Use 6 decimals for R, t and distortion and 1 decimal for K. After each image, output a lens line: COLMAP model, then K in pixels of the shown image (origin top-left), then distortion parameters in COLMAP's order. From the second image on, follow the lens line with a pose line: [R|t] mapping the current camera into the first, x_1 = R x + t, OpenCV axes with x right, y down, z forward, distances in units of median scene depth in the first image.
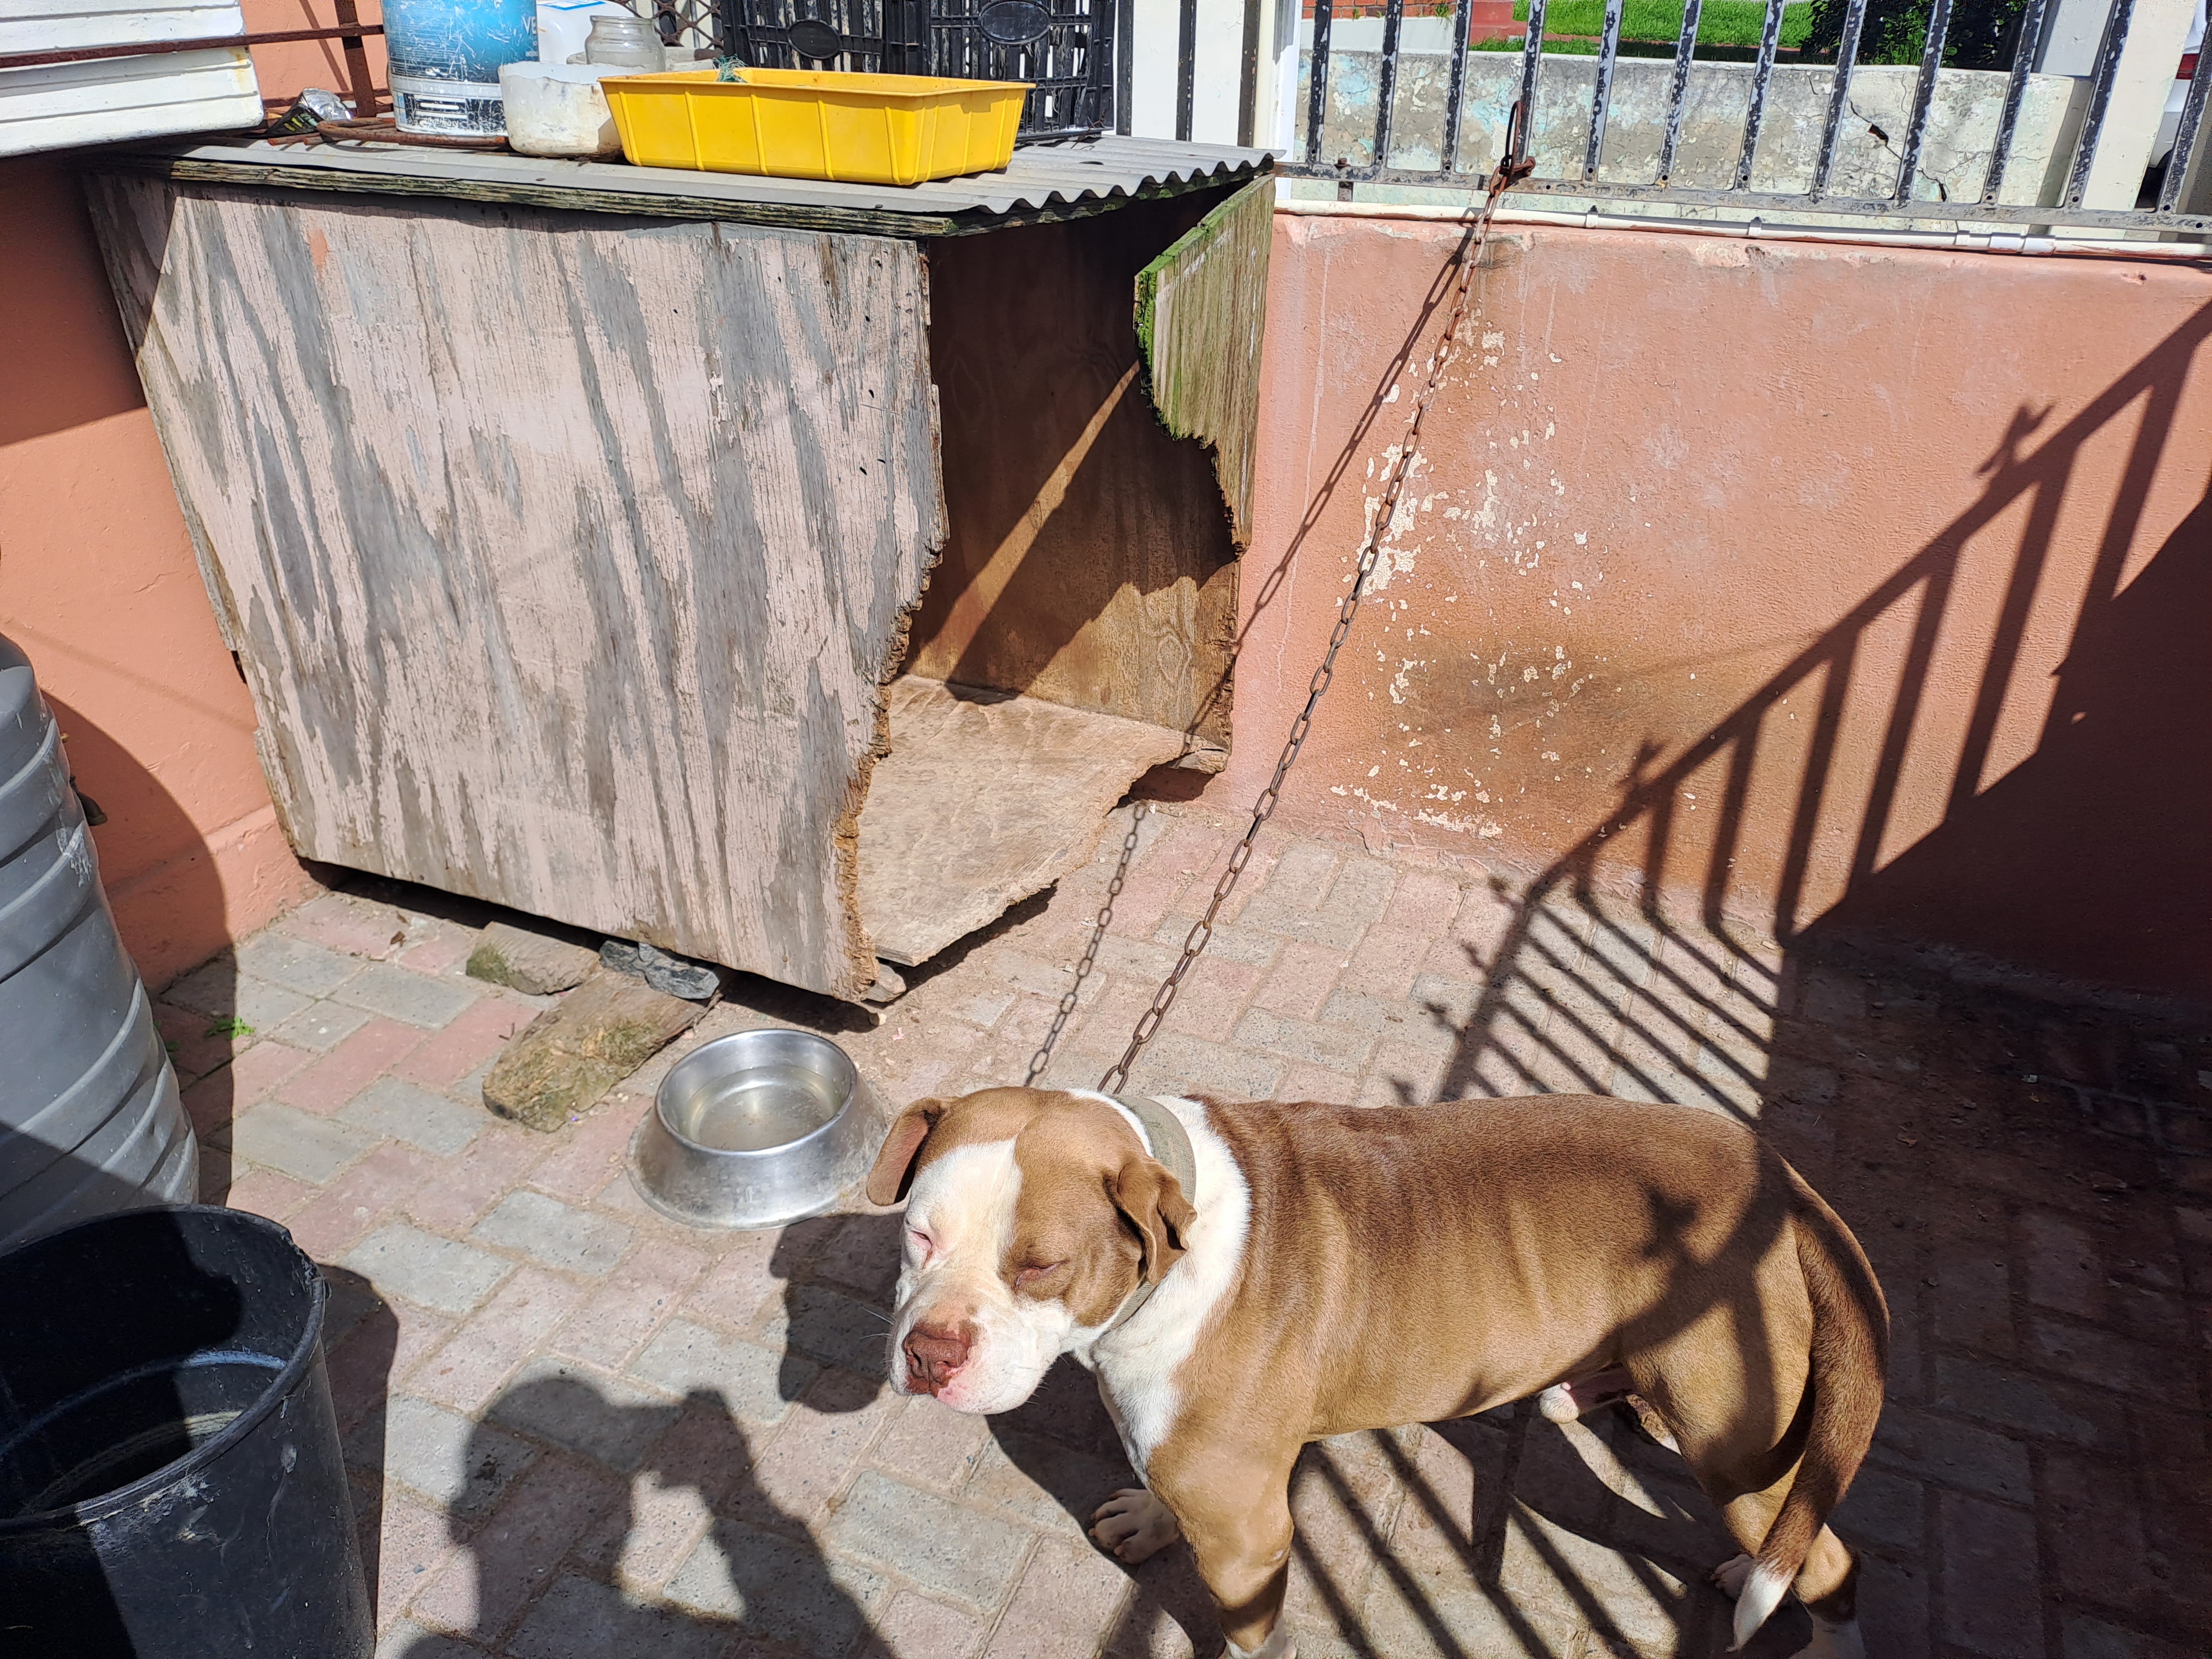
lens RADIAL K [[1609.5, 0, 1153.2], [0, 1609.5, 822.8], [0, 0, 1]] dist [0.116219, -0.151312]
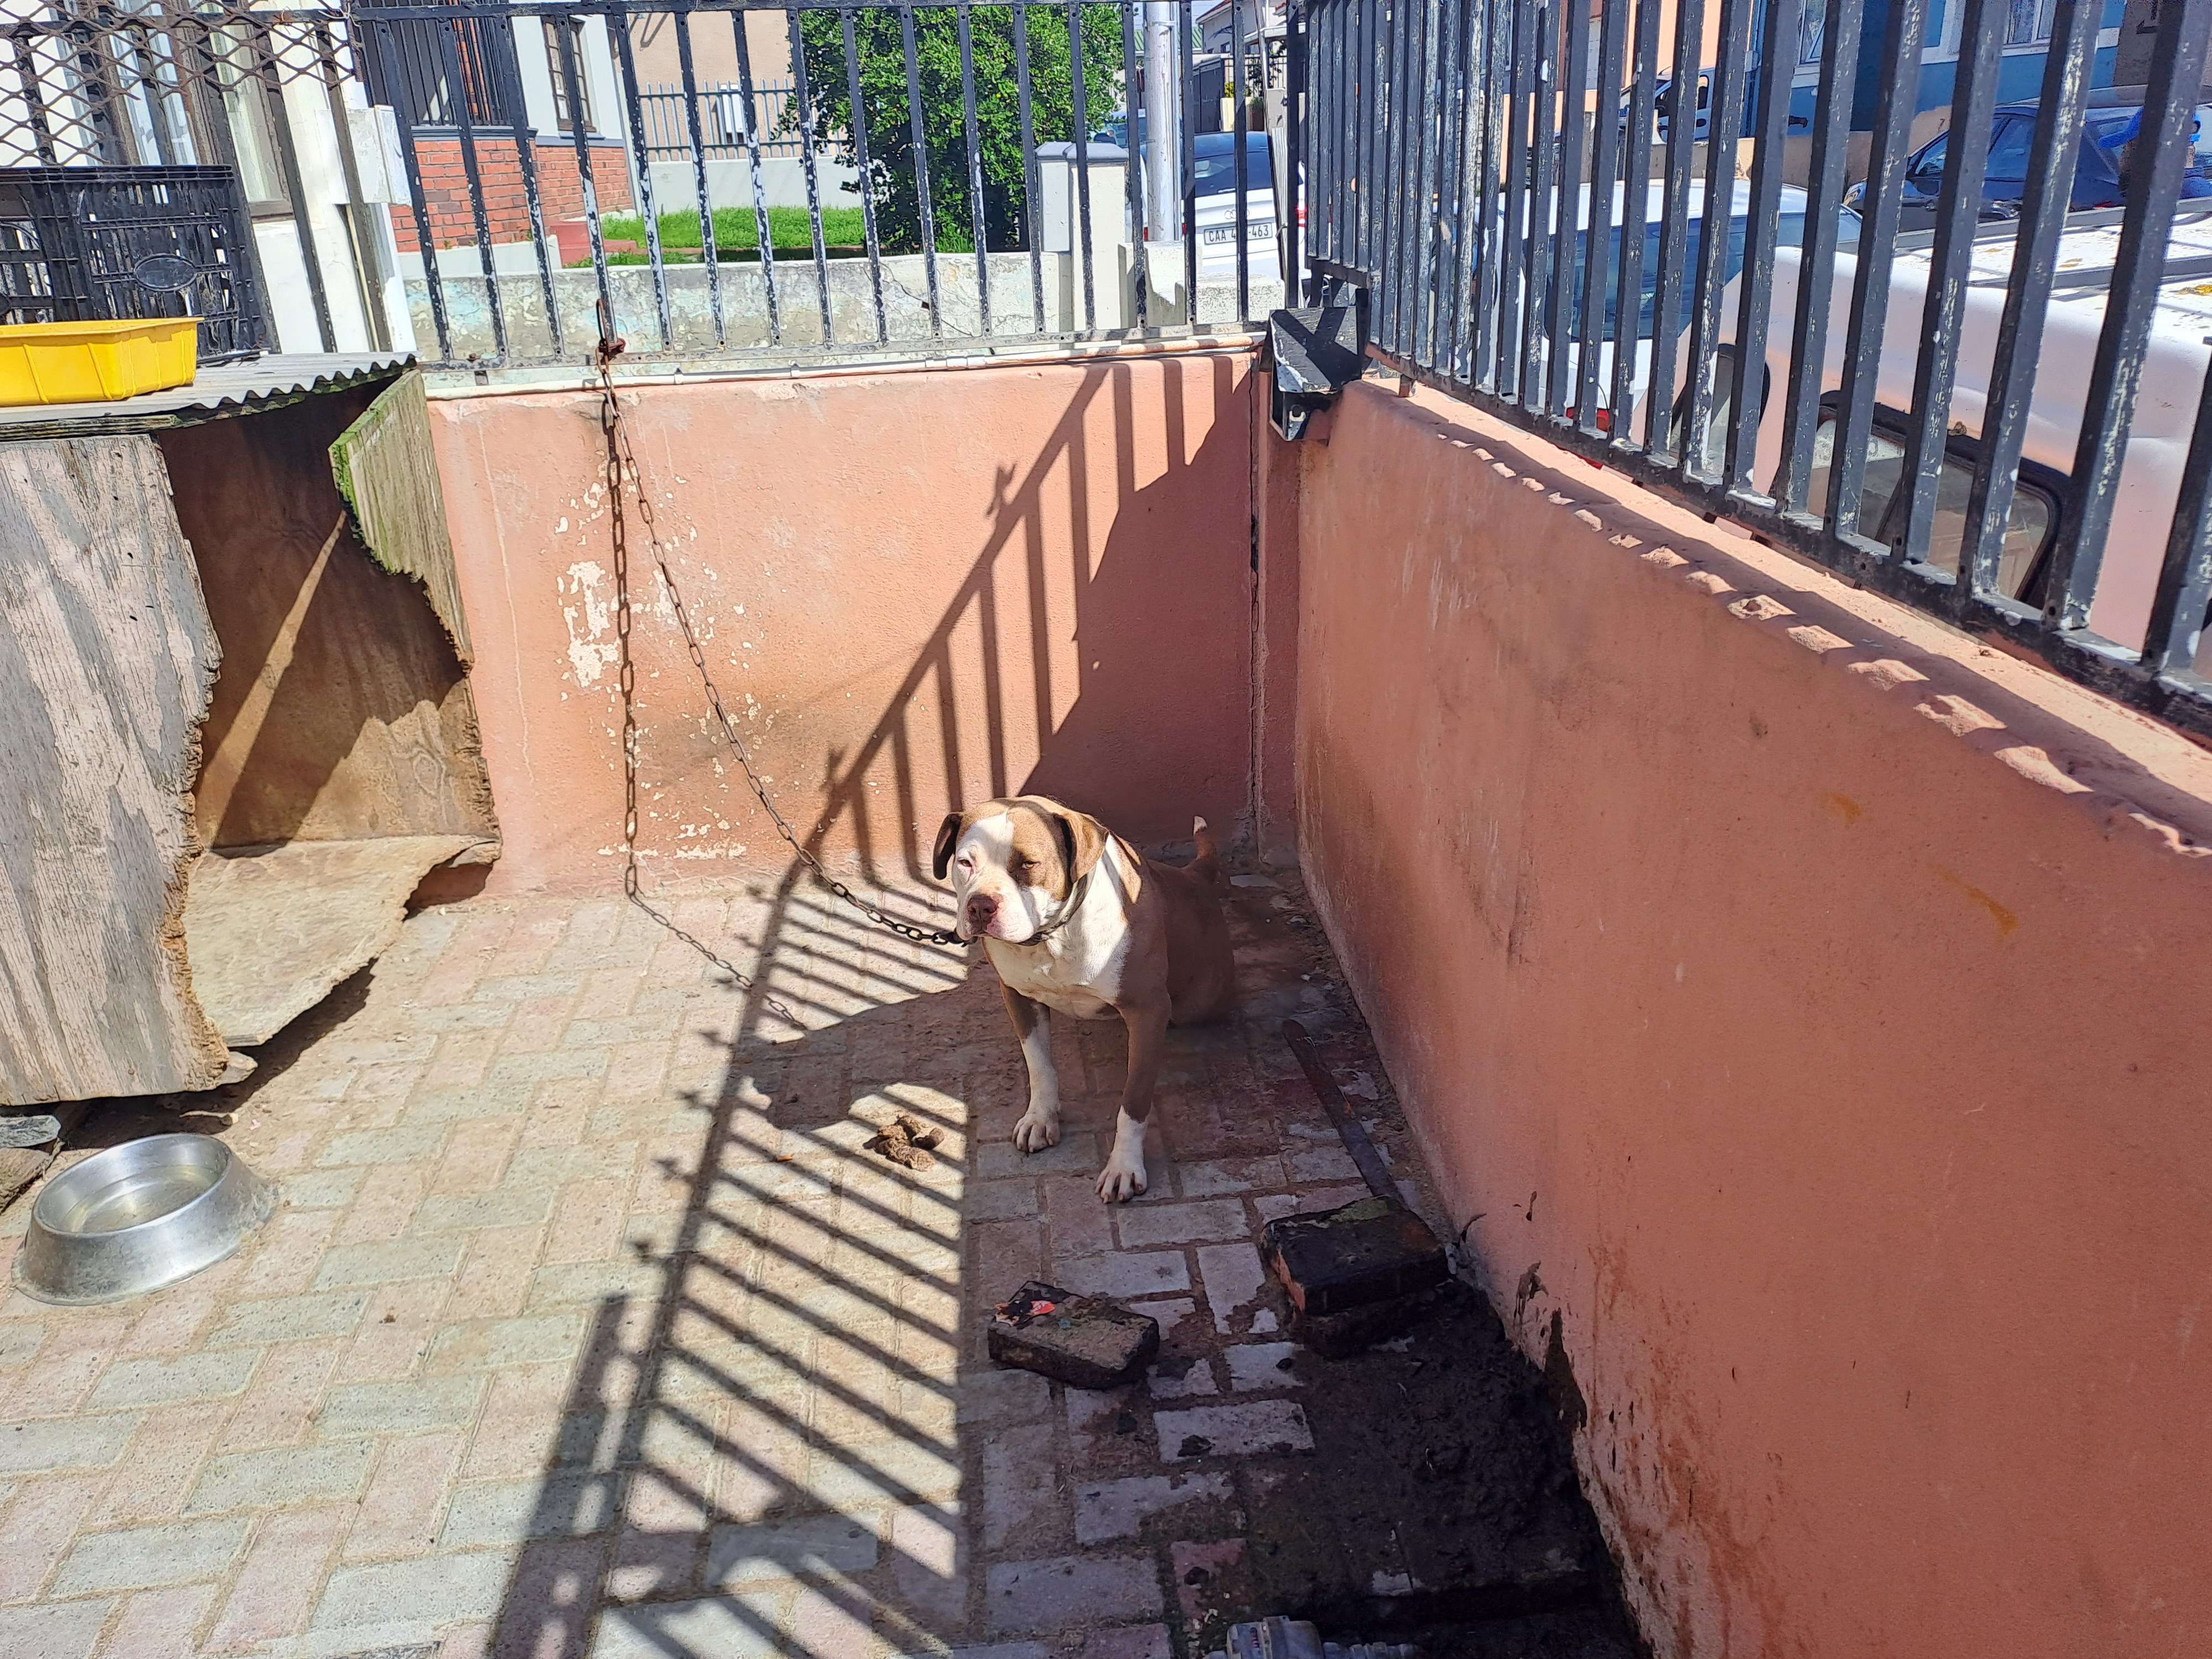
lens RADIAL K [[1625.2, 0, 1106.0], [0, 1625.2, 829.5], [0, 0, 1]] dist [0.100816, -0.086115]
pose [[0.888546, -0.228206, 0.398005, -0.046676], [0.269138, 0.961836, -0.049357, 0.158737], [-0.371552, 0.150974, 0.916054, -0.333707]]
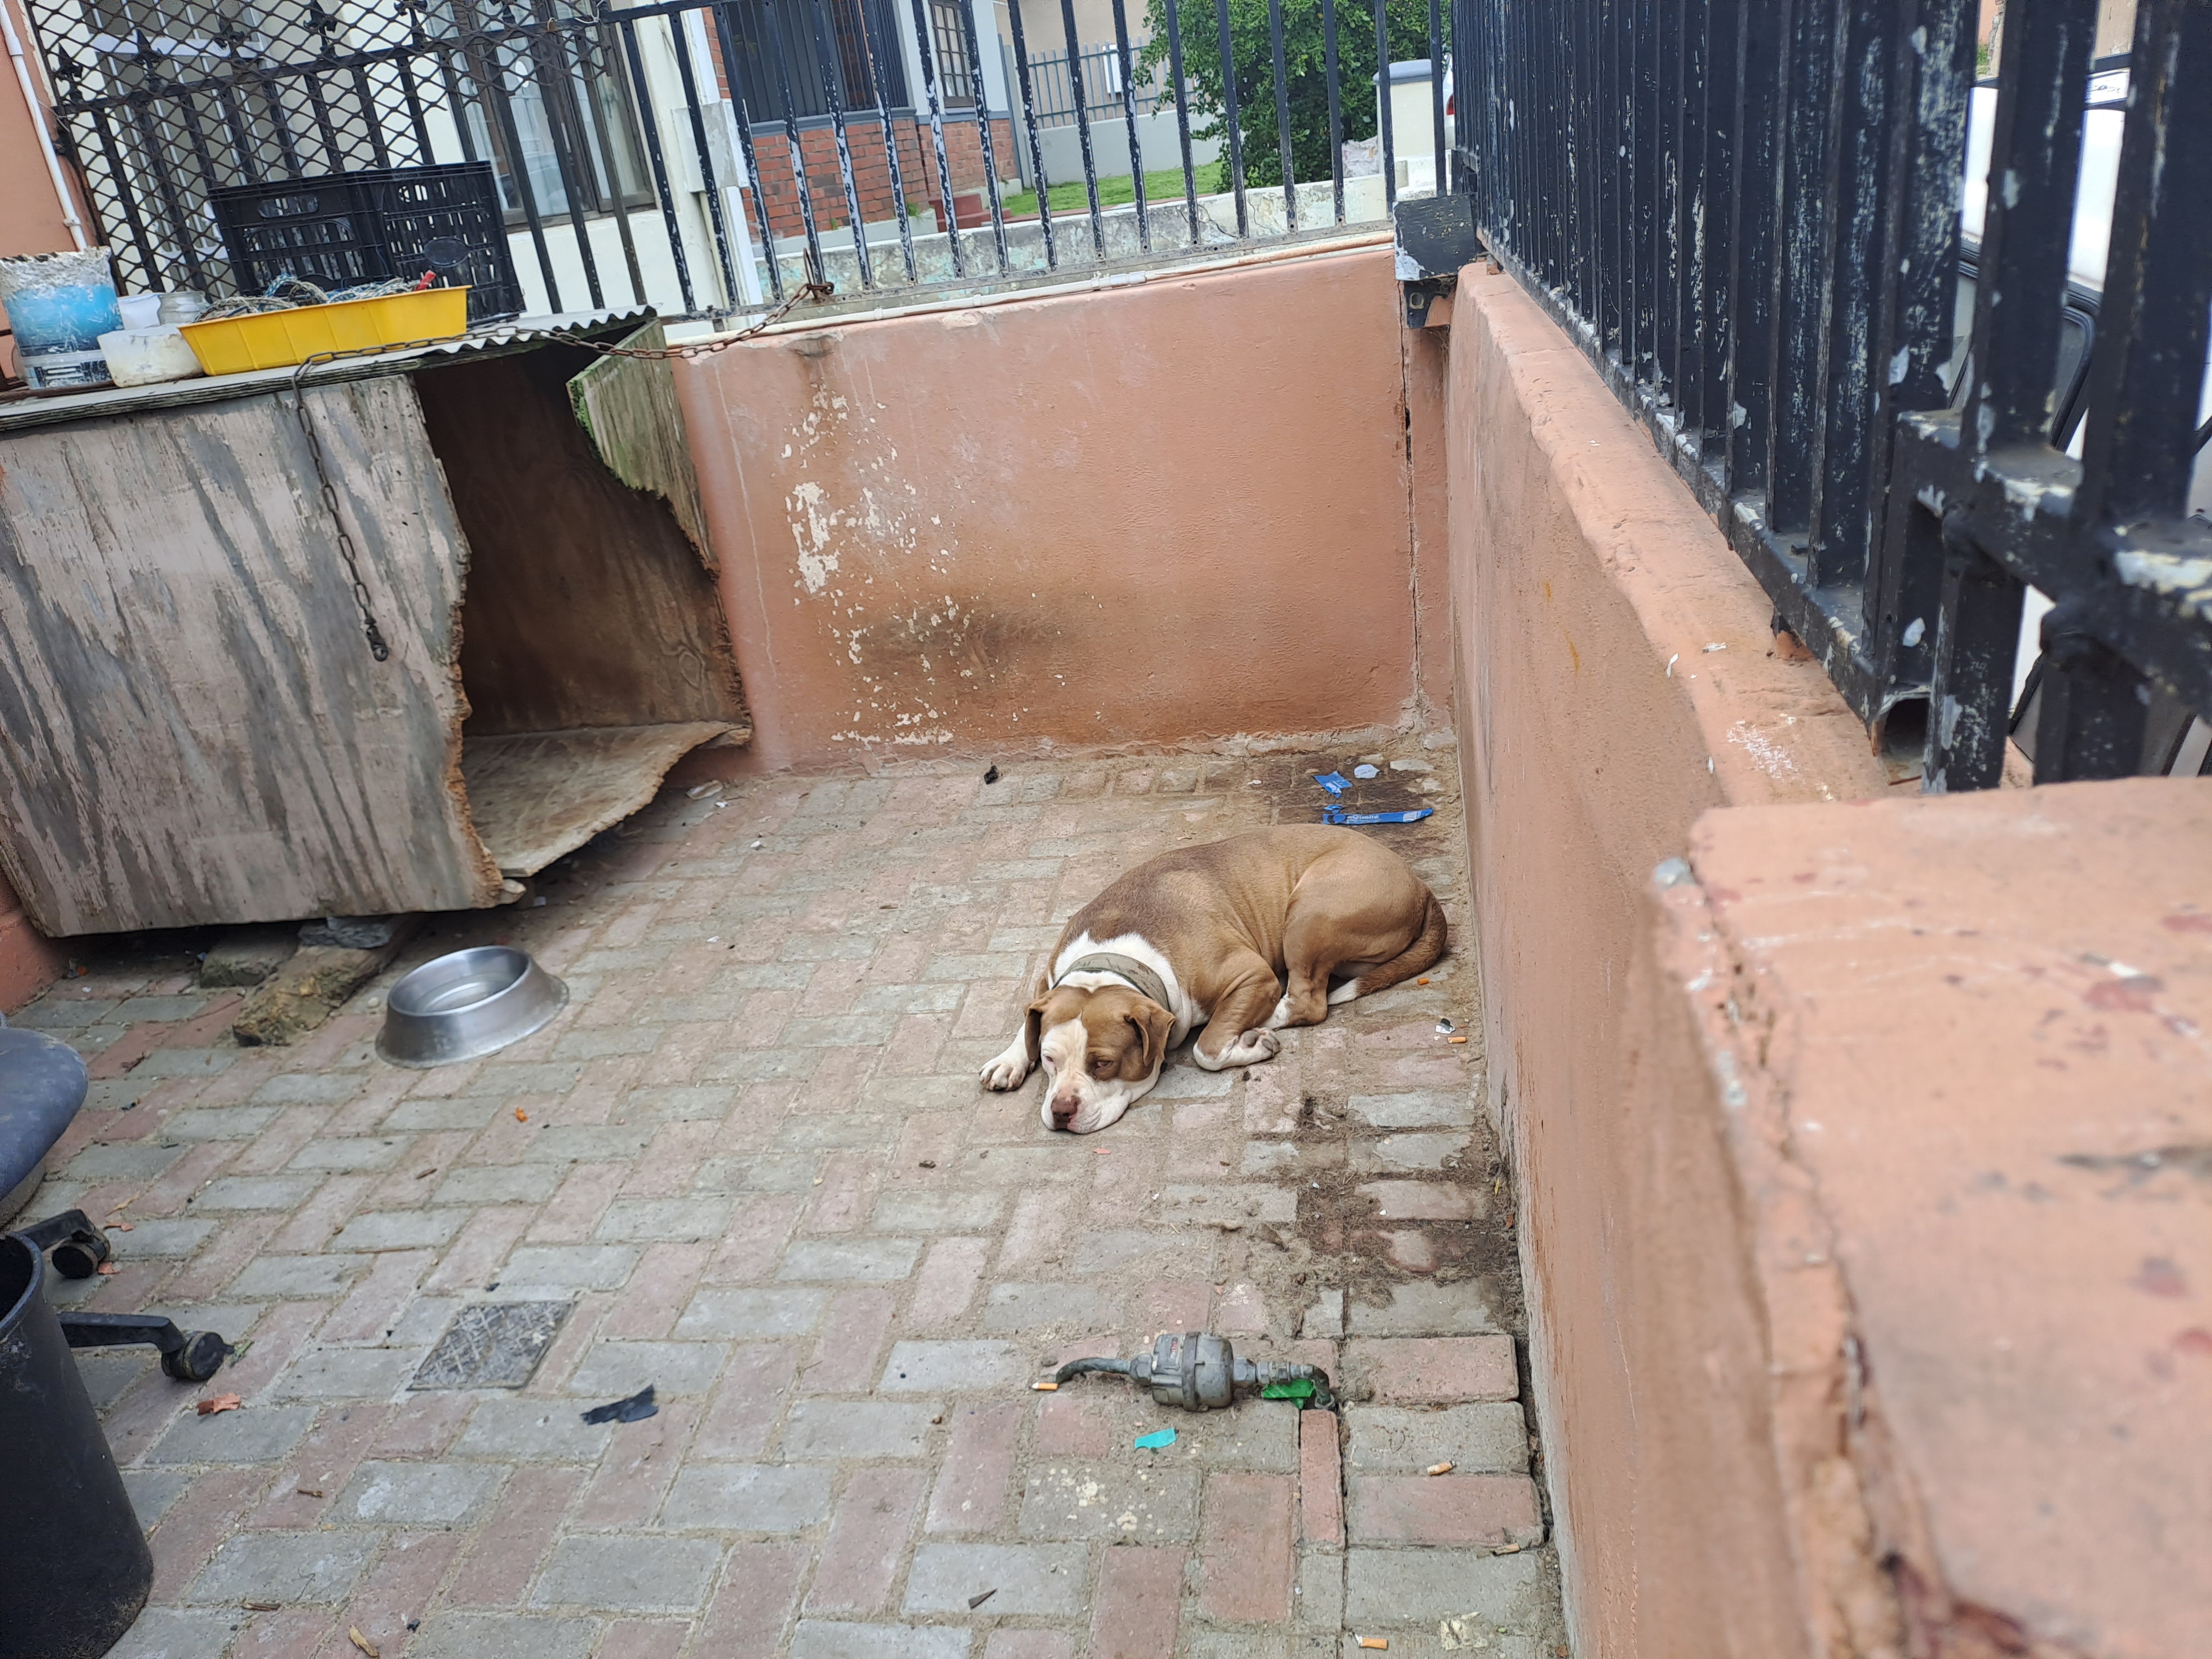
lens RADIAL K [[1594.4, 0, 1115.4], [0, 1594.4, 842.6], [0, 0, 1]] dist [0.110093, -0.115976]
pose [[0.957382, -0.233400, 0.170132, 0.111765], [0.248477, 0.965868, -0.073204, 0.290231], [-0.147239, 0.112358, 0.982699, -0.491250]]
